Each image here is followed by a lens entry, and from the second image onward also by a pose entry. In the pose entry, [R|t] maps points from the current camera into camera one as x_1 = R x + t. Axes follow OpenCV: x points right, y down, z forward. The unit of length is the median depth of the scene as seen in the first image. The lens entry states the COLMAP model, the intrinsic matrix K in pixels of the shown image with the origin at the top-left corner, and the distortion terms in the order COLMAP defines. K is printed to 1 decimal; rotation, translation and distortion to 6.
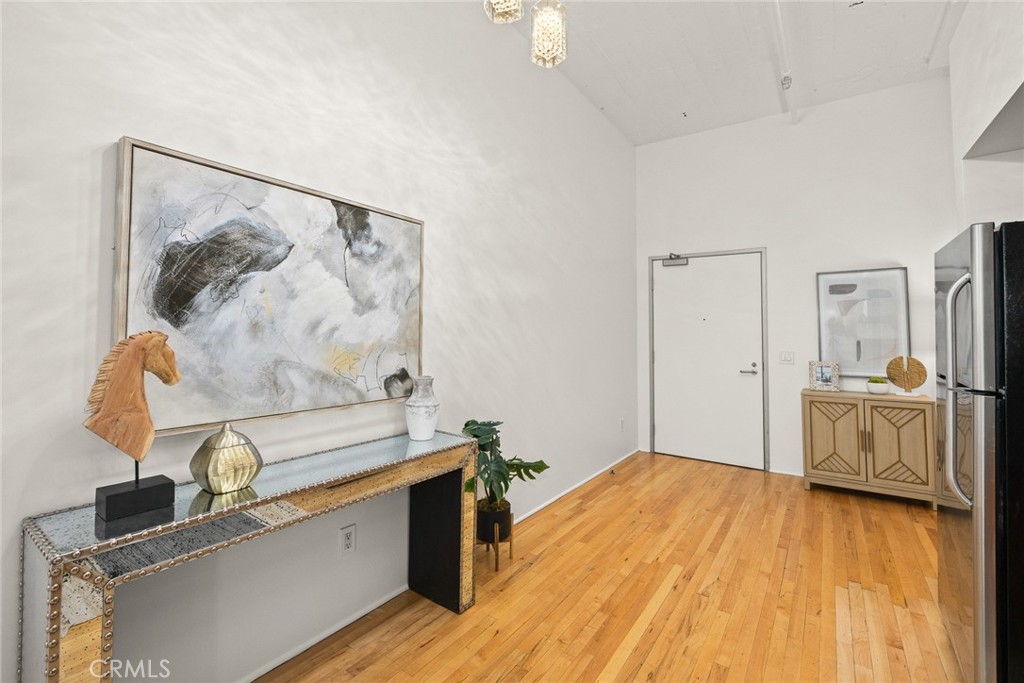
lens RADIAL K [[459.1, 0, 507.2], [0, 459.1, 312.5], [0, 0, 1]] dist [-0.004827, -0.000435]
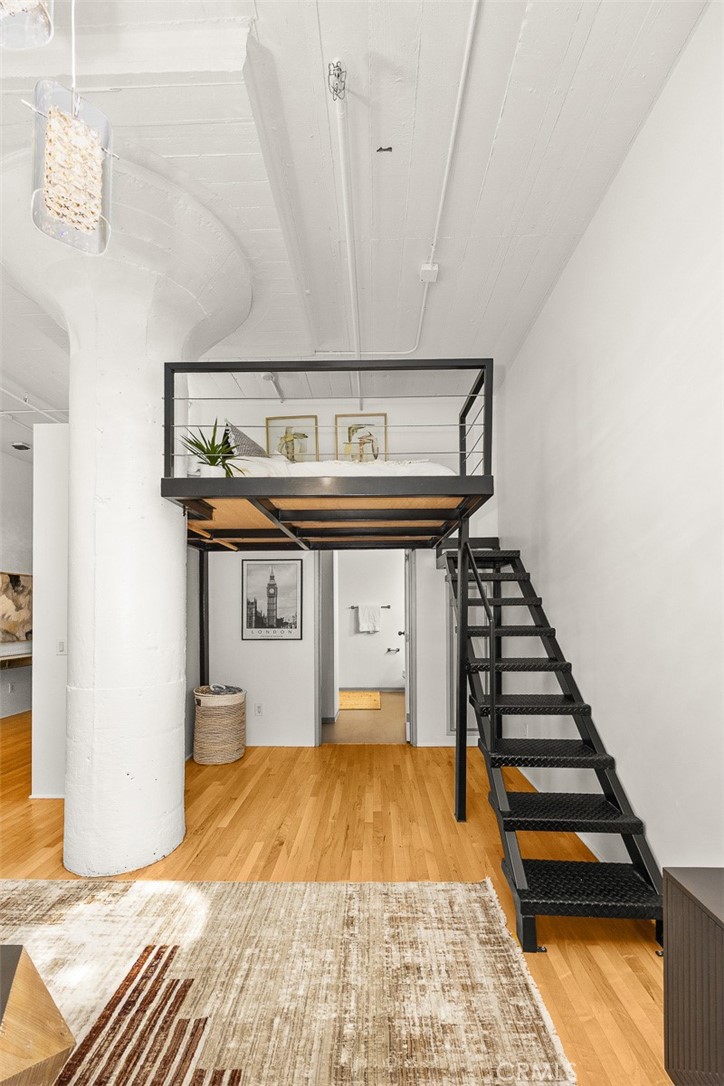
lens RADIAL K [[480.9, 0, 380.4], [0, 480.9, 602.7], [0, 0, 1]] dist [0.023064, 0.000300]
pose [[0.836632, -0.005284, 0.547740, -0.076797], [-0.007010, 0.999768, 0.020351, -0.125533], [-0.547721, -0.020866, 0.836401, -2.790185]]
